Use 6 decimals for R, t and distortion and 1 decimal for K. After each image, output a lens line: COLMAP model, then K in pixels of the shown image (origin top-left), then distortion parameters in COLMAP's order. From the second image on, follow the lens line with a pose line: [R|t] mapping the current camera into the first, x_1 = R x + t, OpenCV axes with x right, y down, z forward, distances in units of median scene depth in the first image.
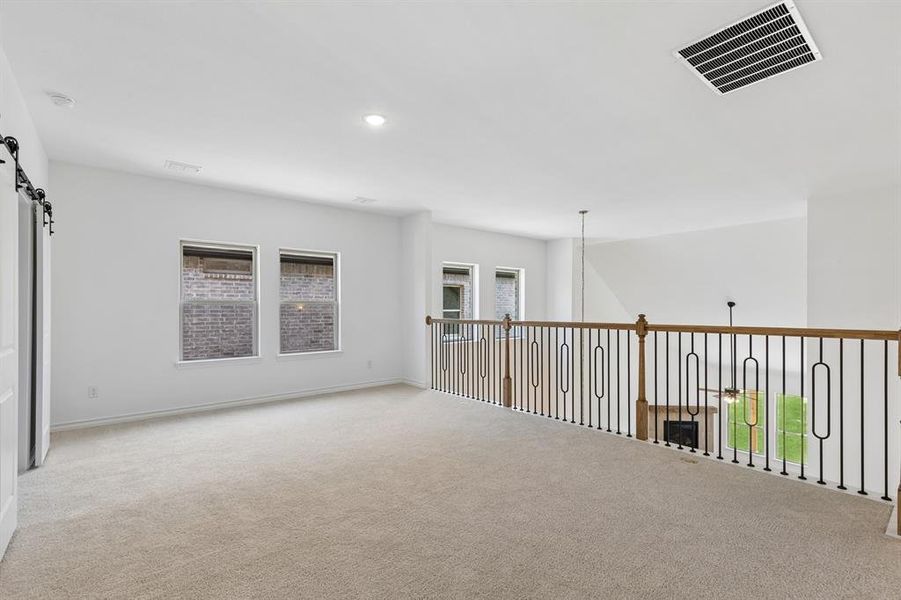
lens RADIAL K [[404.9, 0, 459.8], [0, 404.9, 304.7], [0, 0, 1]] dist [0.014724, -0.001641]
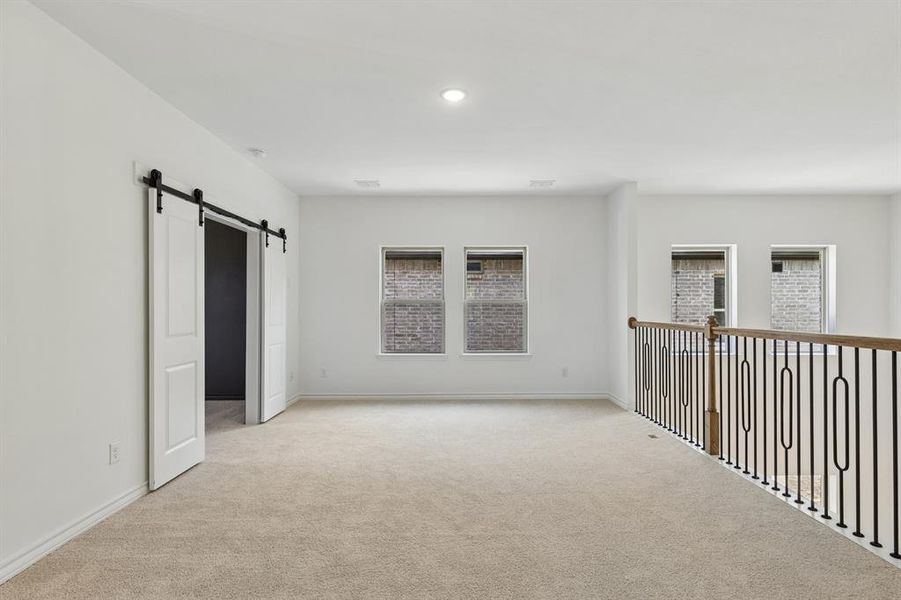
lens RADIAL K [[447.5, 0, 450.5], [0, 447.5, 302.1], [0, 0, 1]] dist [0.002427, -0.001608]
pose [[0.775470, -0.005057, -0.631364, 0.234156], [0.004625, 0.999987, -0.002329, -0.000793], [0.631367, -0.001114, 0.775483, 0.138442]]
